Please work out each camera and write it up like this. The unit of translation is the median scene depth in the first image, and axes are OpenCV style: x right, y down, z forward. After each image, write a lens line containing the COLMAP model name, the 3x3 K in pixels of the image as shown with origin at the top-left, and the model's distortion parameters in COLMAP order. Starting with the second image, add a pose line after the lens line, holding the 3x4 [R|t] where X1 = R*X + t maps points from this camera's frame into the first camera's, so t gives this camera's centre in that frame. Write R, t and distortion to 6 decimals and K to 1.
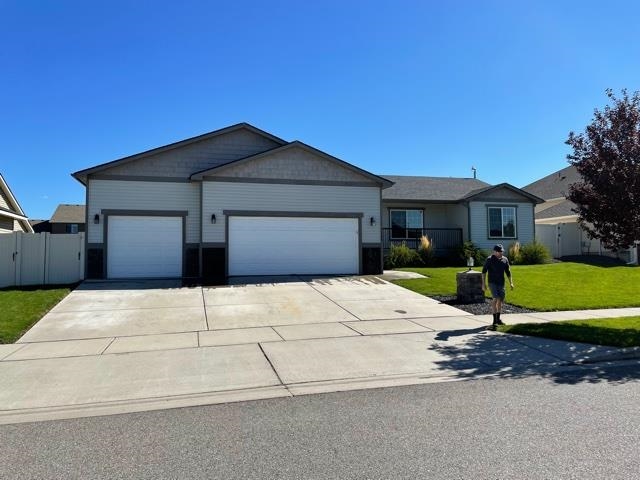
lens RADIAL K [[479.2, 0, 322.3], [0, 479.2, 238.9], [0, 0, 1]] dist [0.081902, -0.100881]
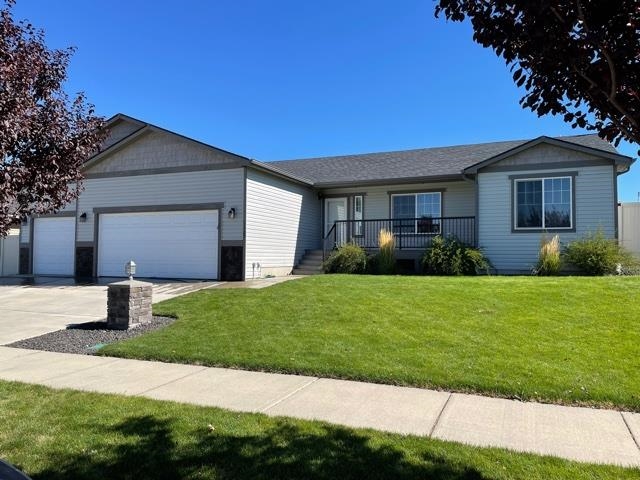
lens RADIAL K [[479.2, 0, 321.5], [0, 479.2, 239.2], [0, 0, 1]] dist [0.081902, -0.100881]
pose [[0.782247, -0.008116, -0.622915, 0.702004], [0.013253, 0.999906, 0.003615, 0.005393], [0.622827, -0.011084, 0.782281, 0.483237]]
